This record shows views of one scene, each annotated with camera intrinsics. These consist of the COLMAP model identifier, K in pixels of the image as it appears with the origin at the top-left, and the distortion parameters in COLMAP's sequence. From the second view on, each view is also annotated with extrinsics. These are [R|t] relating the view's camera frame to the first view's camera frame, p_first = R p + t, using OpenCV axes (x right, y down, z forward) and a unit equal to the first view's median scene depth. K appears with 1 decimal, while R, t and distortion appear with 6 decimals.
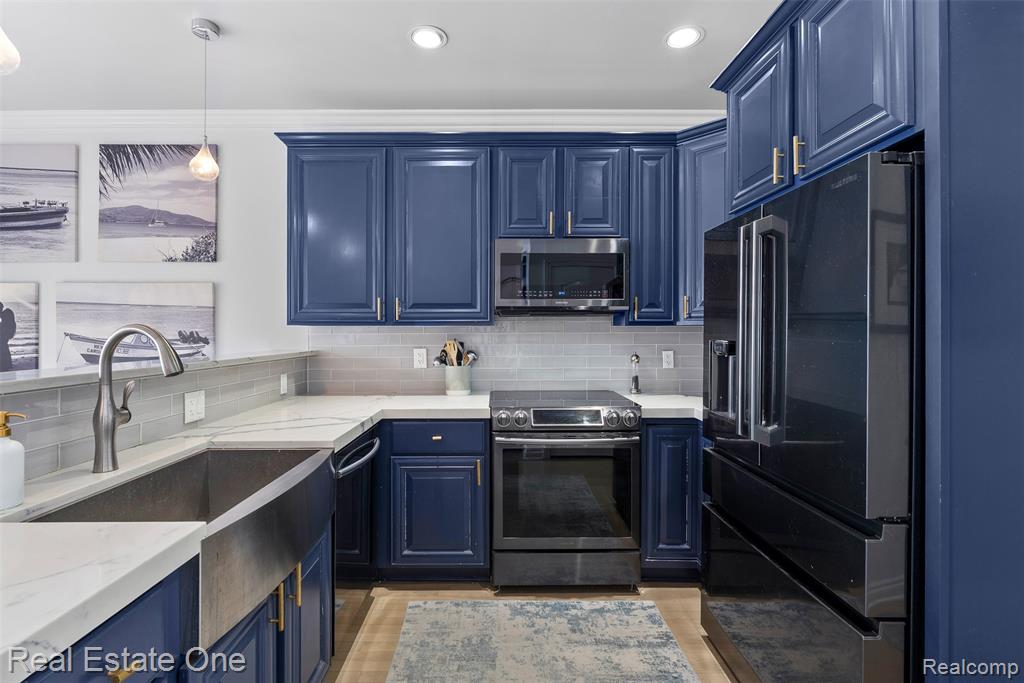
lens RADIAL K [[461.0, 0, 507.5], [0, 461.0, 330.0], [0, 0, 1]] dist [0.000738, 0.000401]
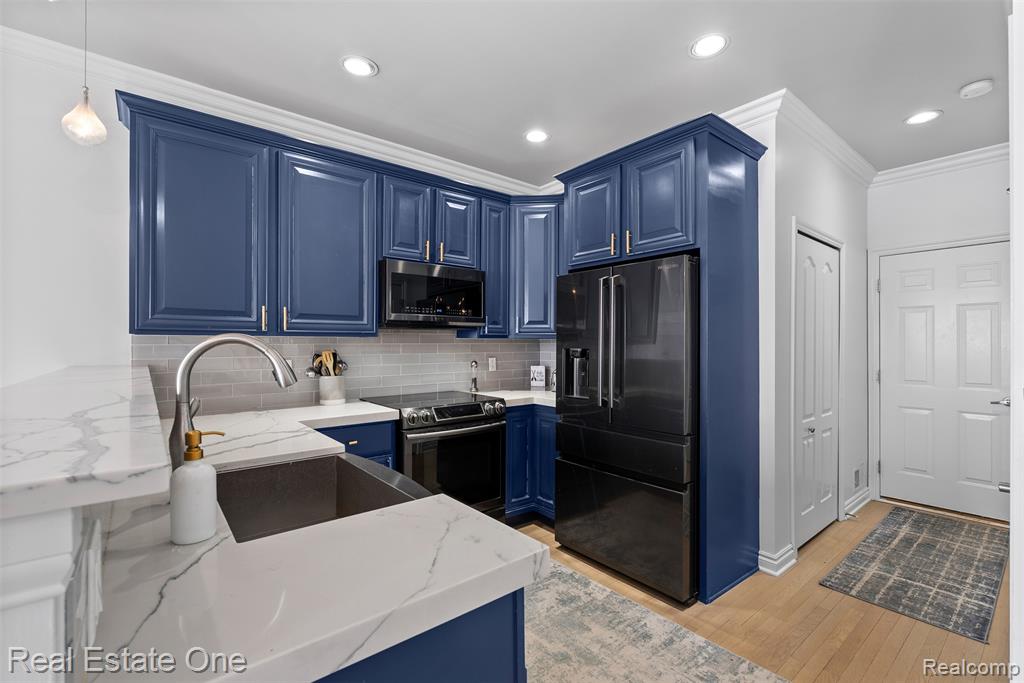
lens RADIAL K [[448.3, 0, 512.0], [0, 448.3, 341.5], [0, 0, 1]] dist [-0.002115, -0.000118]
pose [[0.778035, 0.004866, 0.628202, -0.454135], [-0.005640, 0.999984, -0.000761, 0.000291], [-0.628196, -0.002951, 0.778050, -0.023841]]
